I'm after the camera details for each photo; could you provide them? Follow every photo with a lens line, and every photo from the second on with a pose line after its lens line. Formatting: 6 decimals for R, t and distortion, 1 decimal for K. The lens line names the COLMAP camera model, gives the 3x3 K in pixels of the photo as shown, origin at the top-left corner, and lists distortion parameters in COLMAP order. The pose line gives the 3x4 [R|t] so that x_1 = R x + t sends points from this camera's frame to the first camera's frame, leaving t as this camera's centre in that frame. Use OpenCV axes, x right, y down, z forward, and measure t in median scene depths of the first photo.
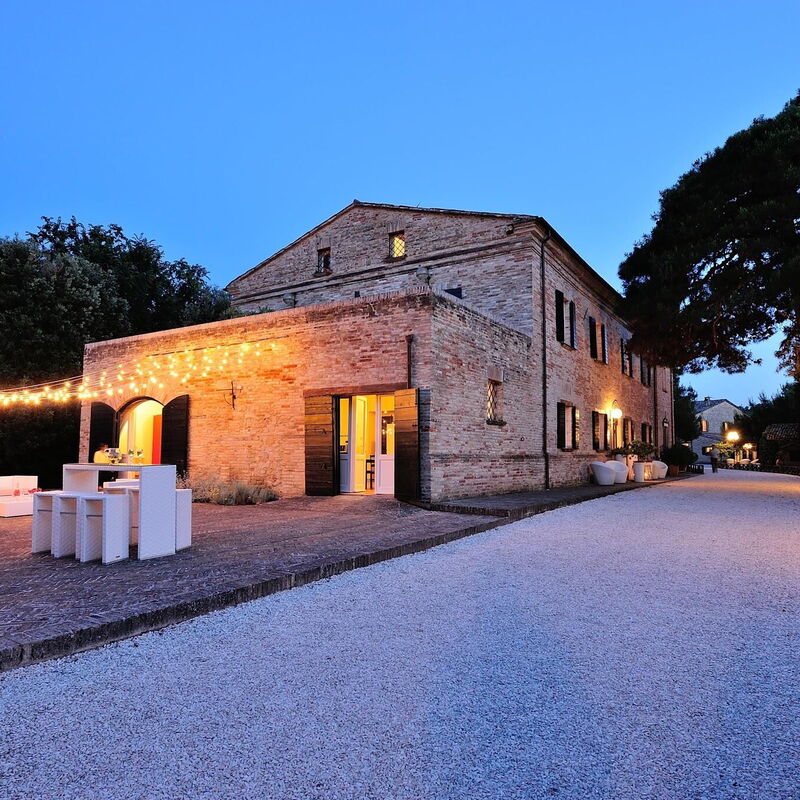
lens RADIAL K [[596.5, 0, 400.0], [0, 596.5, 400.0], [0, 0, 1]] dist [-0.000583, -0.000147]
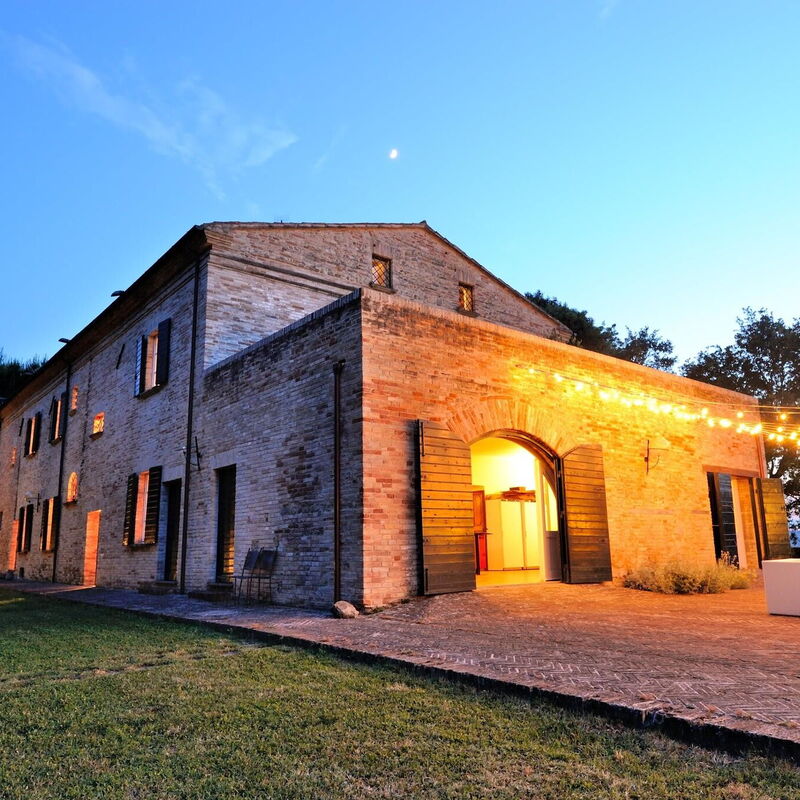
lens RADIAL K [[674.6, 0, 400.0], [0, 674.6, 400.0], [0, 0, 1]] dist [0.003978, 0.001244]
pose [[0.319551, 0.197672, 0.926722, -0.996105], [-0.072083, 0.980236, -0.184231, 0.086915], [-0.944823, -0.007930, 0.327484, 0.809266]]
